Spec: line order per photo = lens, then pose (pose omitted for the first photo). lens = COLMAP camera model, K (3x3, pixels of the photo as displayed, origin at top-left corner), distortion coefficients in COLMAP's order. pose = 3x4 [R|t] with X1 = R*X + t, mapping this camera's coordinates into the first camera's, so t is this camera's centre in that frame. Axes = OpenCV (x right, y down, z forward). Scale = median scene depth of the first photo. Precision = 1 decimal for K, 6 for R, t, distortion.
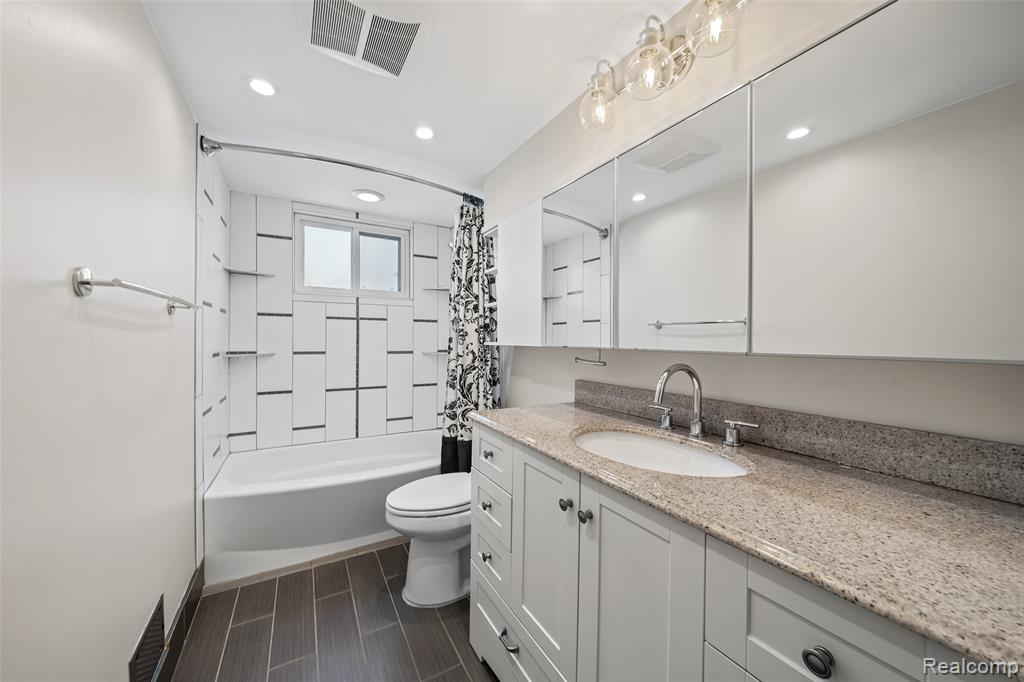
lens RADIAL K [[359.2, 0, 505.0], [0, 359.2, 339.3], [0, 0, 1]] dist [-0.002929, -0.000163]
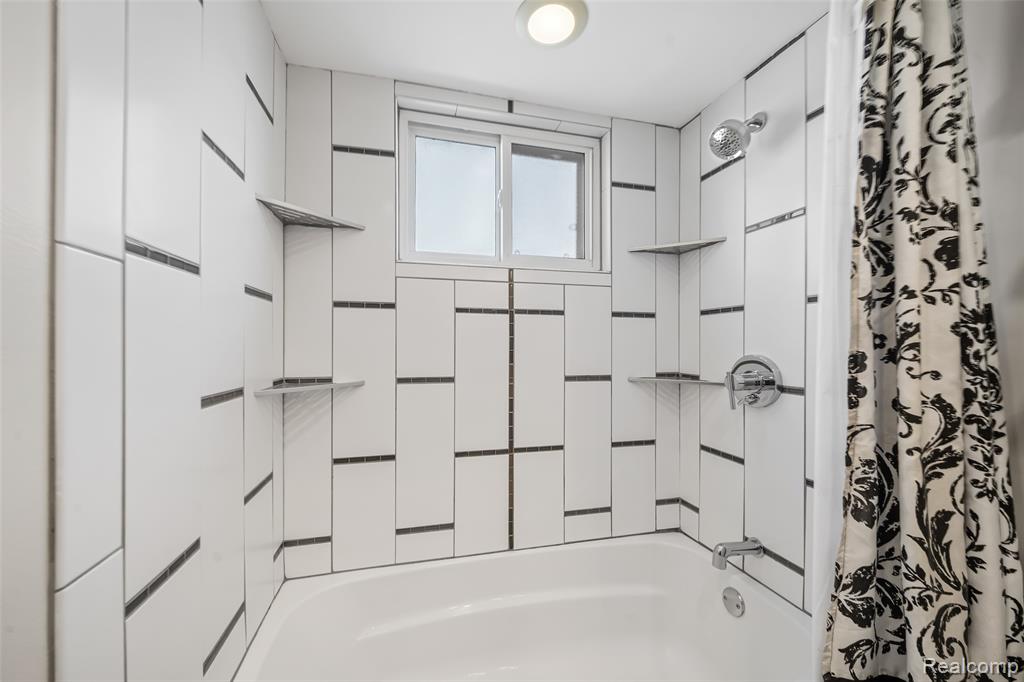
lens RADIAL K [[381.7, 0, 500.8], [0, 381.7, 342.4], [0, 0, 1]] dist [-0.000830, -0.000066]
pose [[0.960717, -0.005520, -0.277477, -0.316145], [0.003195, 0.999956, -0.008831, -0.010955], [0.277513, 0.007597, 0.960692, 0.550974]]
